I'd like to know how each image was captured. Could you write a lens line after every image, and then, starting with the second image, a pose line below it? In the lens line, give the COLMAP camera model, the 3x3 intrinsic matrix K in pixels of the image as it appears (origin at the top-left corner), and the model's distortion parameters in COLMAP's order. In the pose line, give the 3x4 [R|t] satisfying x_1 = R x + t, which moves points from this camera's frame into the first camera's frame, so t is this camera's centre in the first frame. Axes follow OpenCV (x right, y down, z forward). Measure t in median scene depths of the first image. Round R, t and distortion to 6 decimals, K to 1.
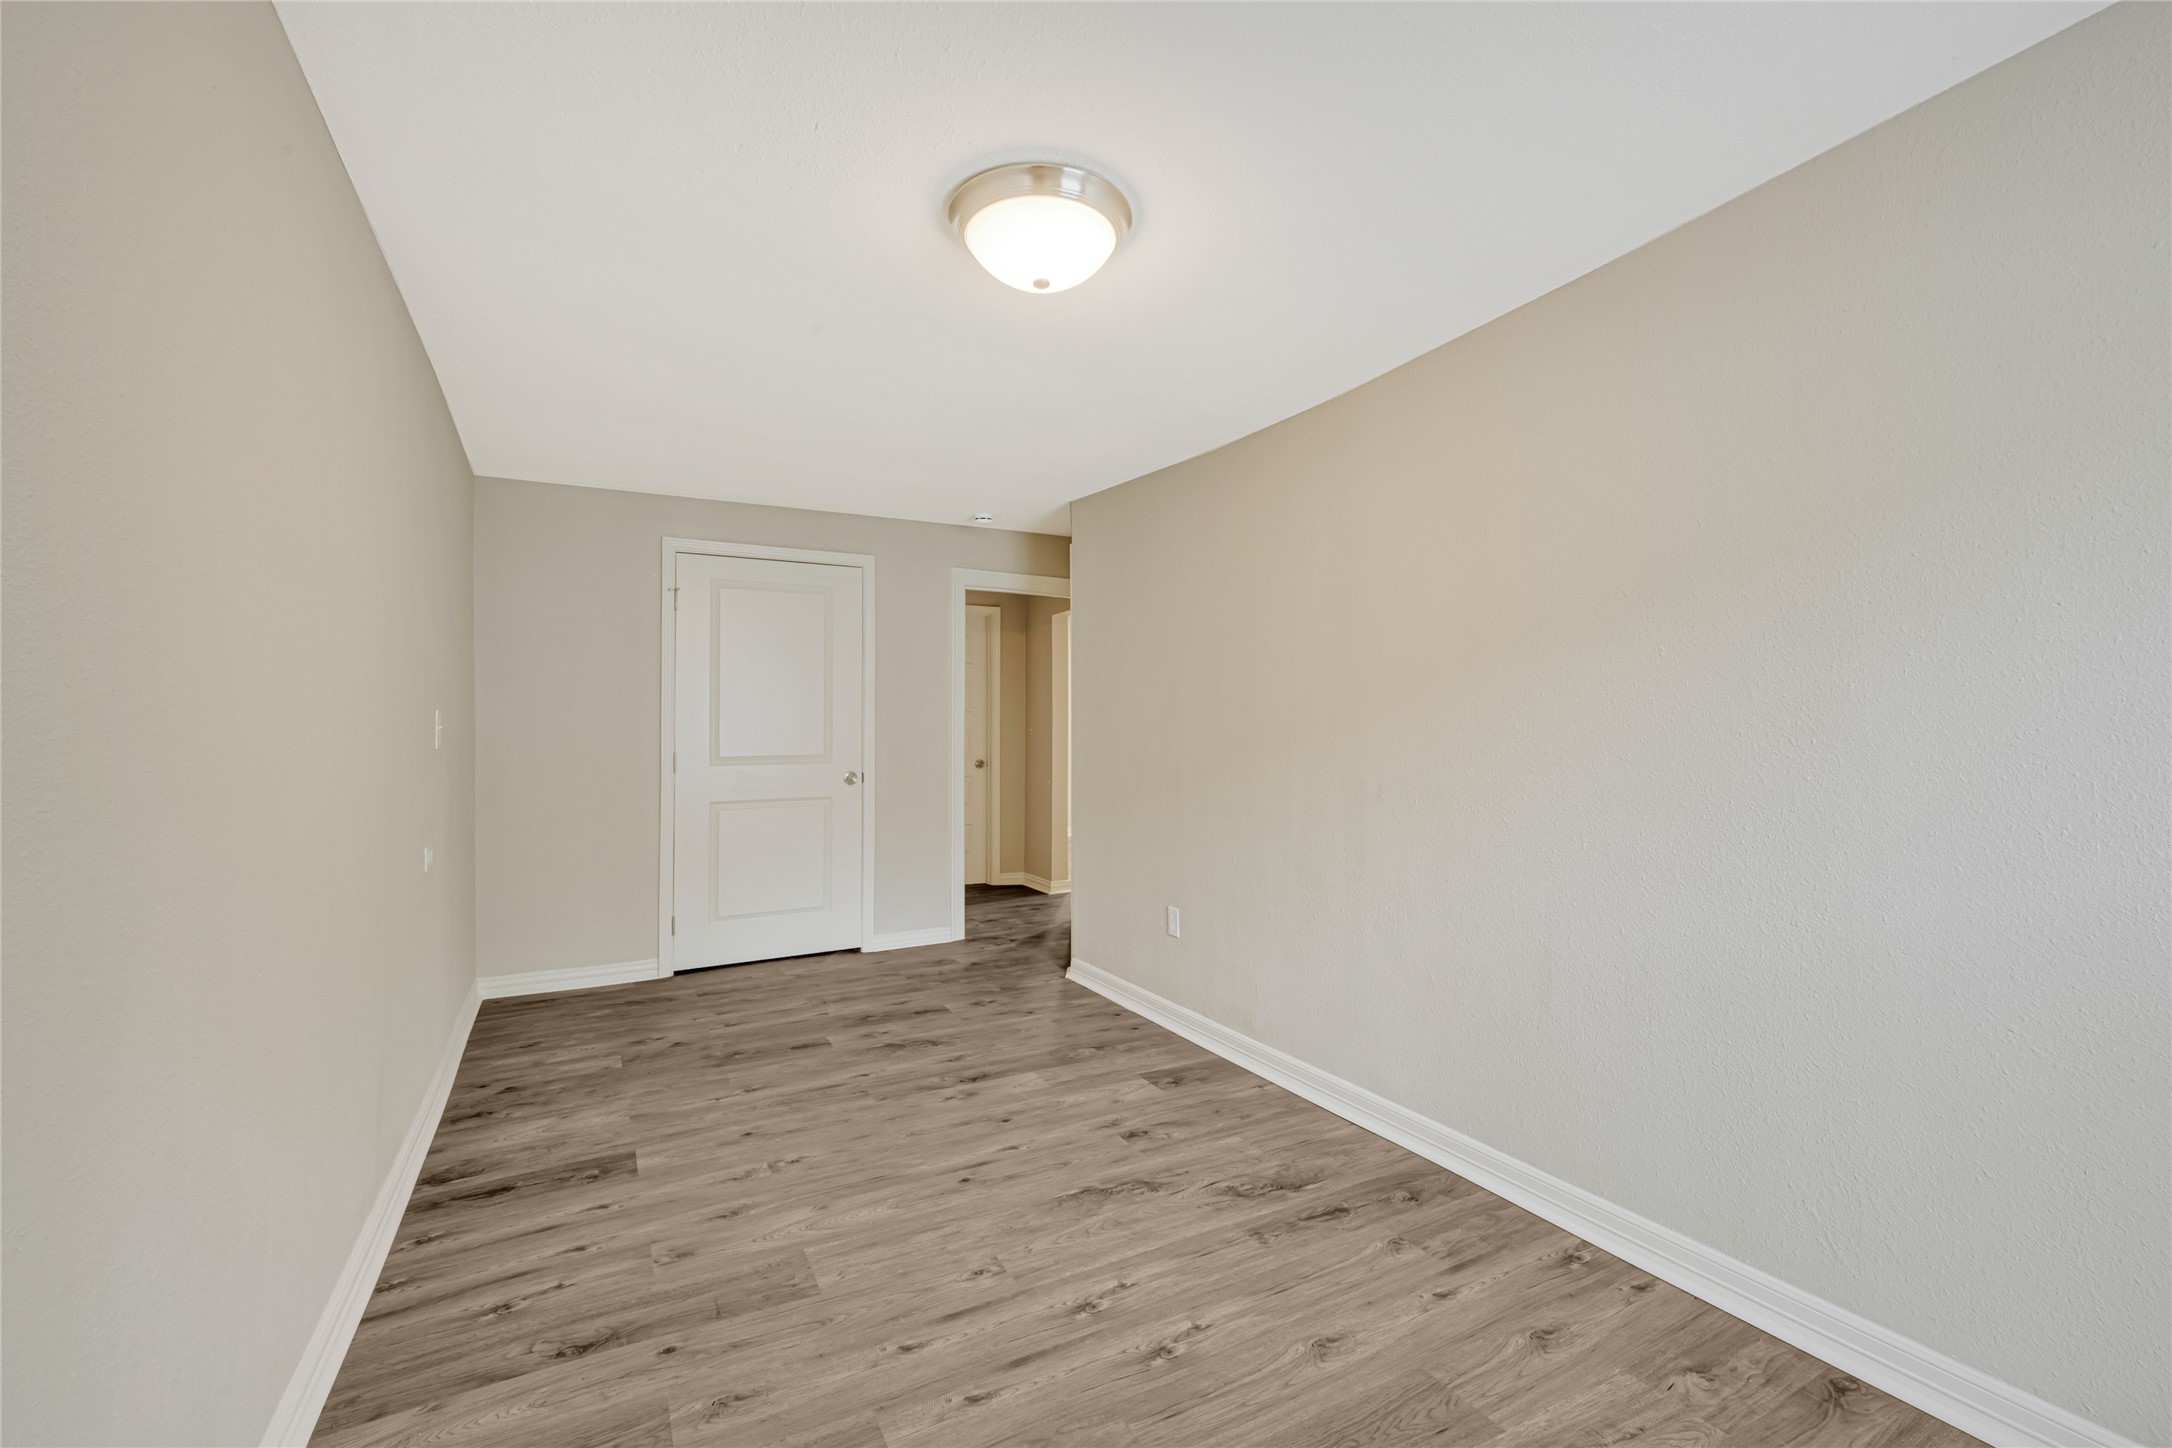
lens RADIAL K [[893.8, 0, 1082.7], [0, 893.8, 725.6], [0, 0, 1]] dist [0.014045, 0.000313]
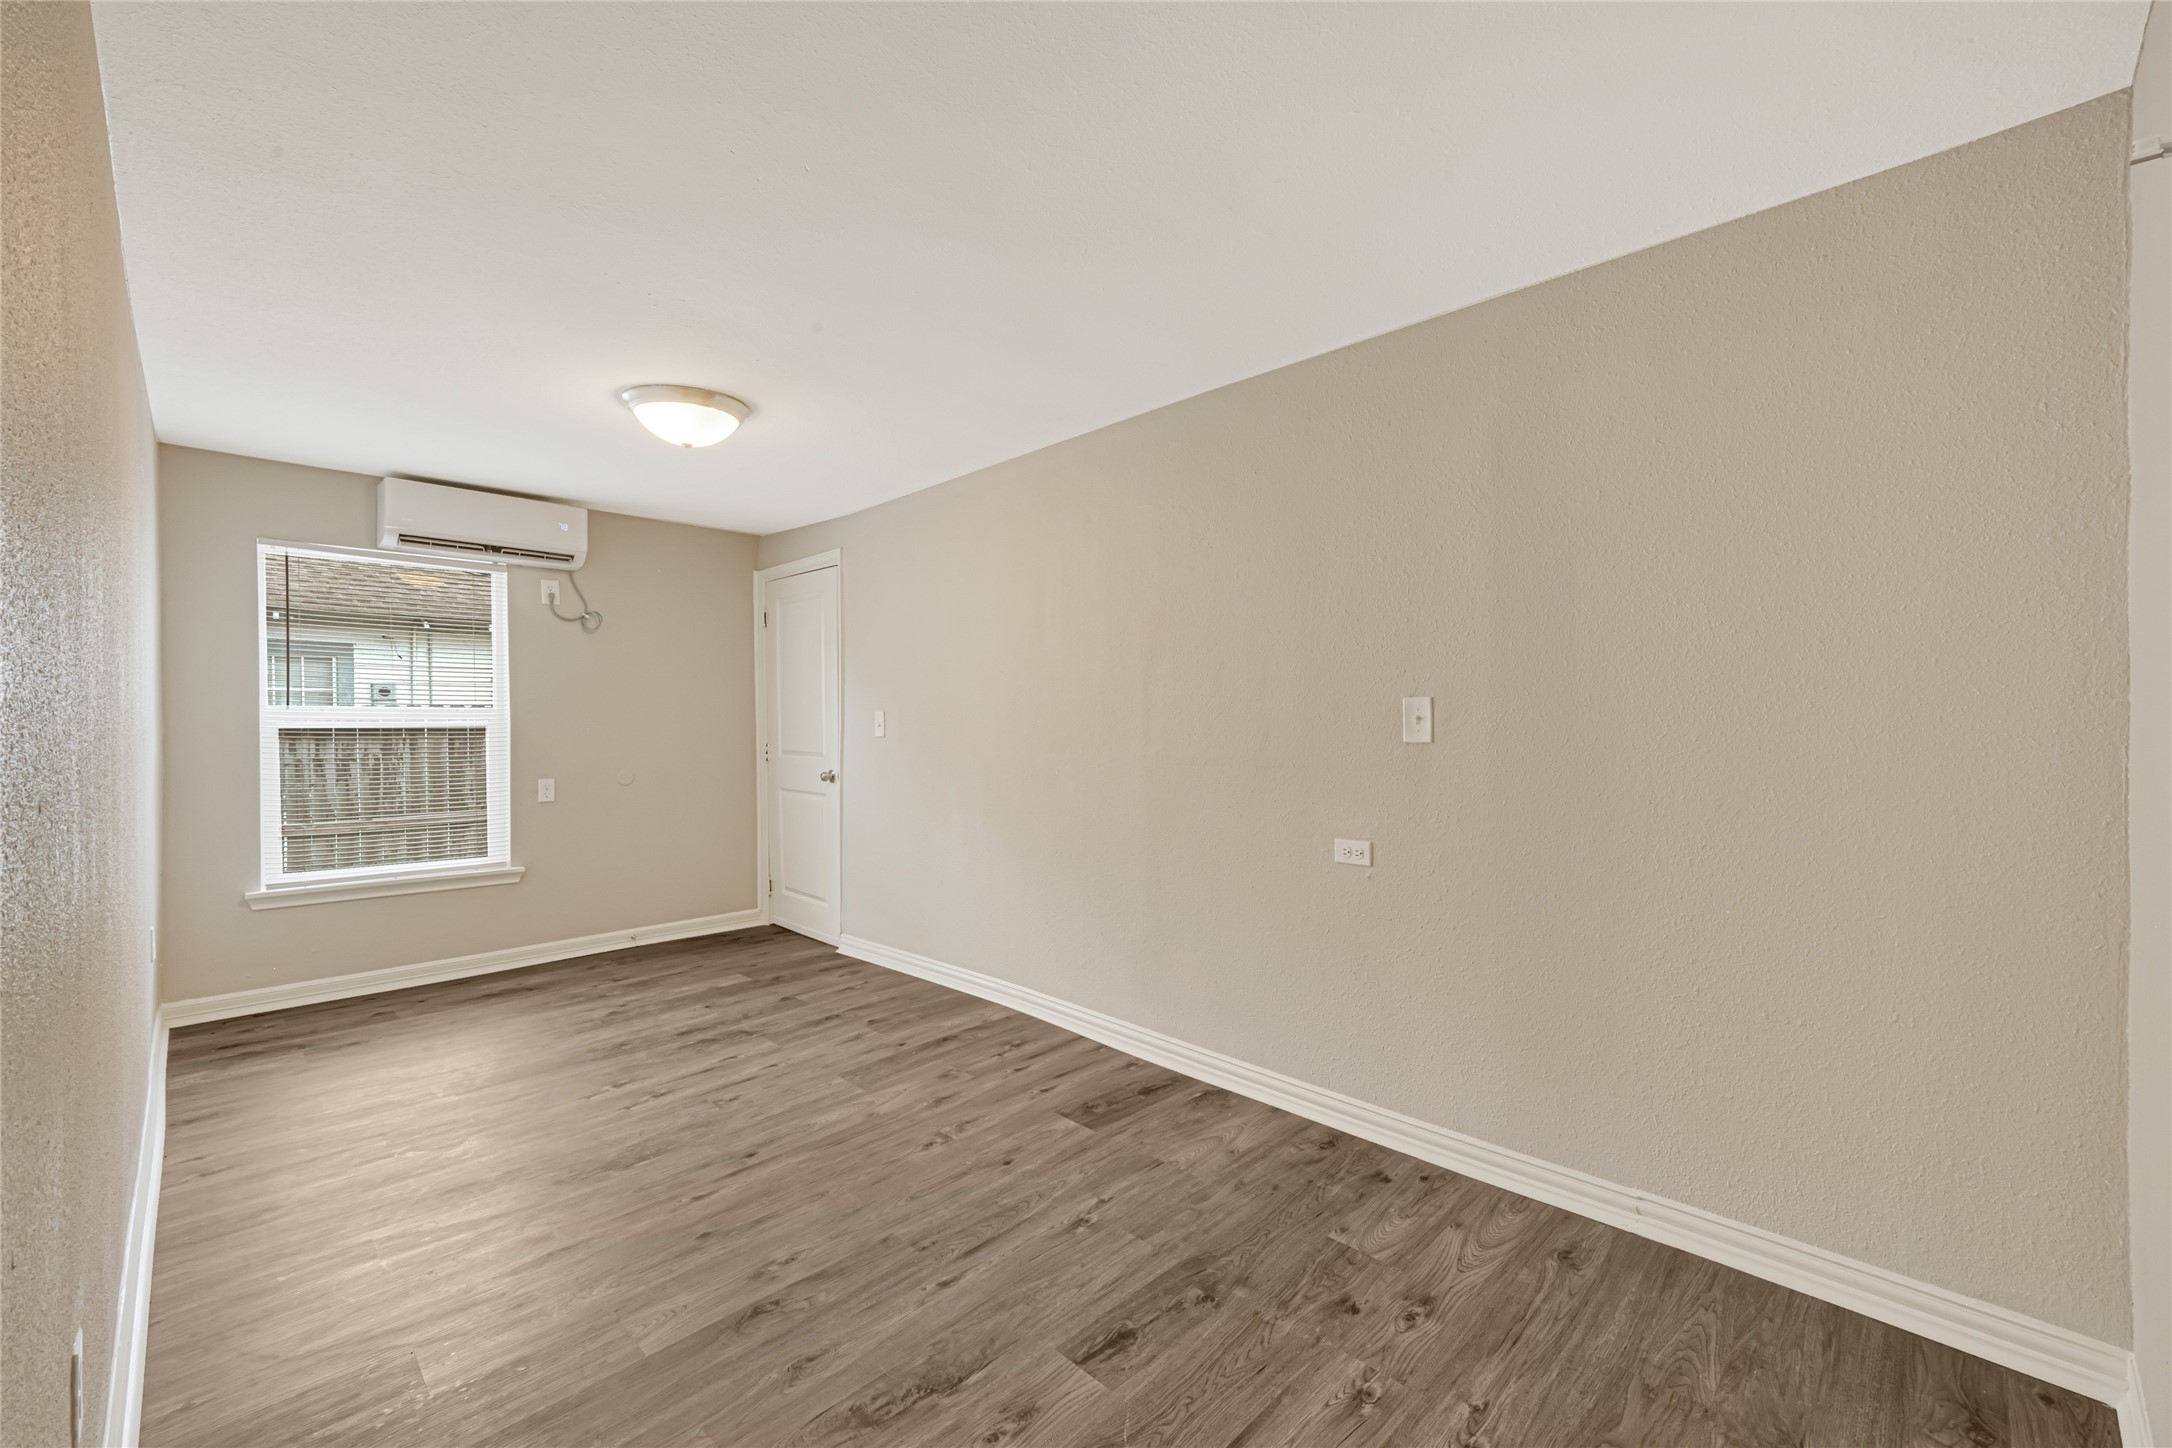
lens RADIAL K [[893.8, 0, 1081.7], [0, 893.8, 716.0], [0, 0, 1]] dist [0.014045, 0.000313]
pose [[-0.960129, 0.015623, -0.279119, -0.198606], [0.016661, 0.999860, -0.001349, -0.003808], [0.279059, -0.005945, -0.960256, 1.942155]]
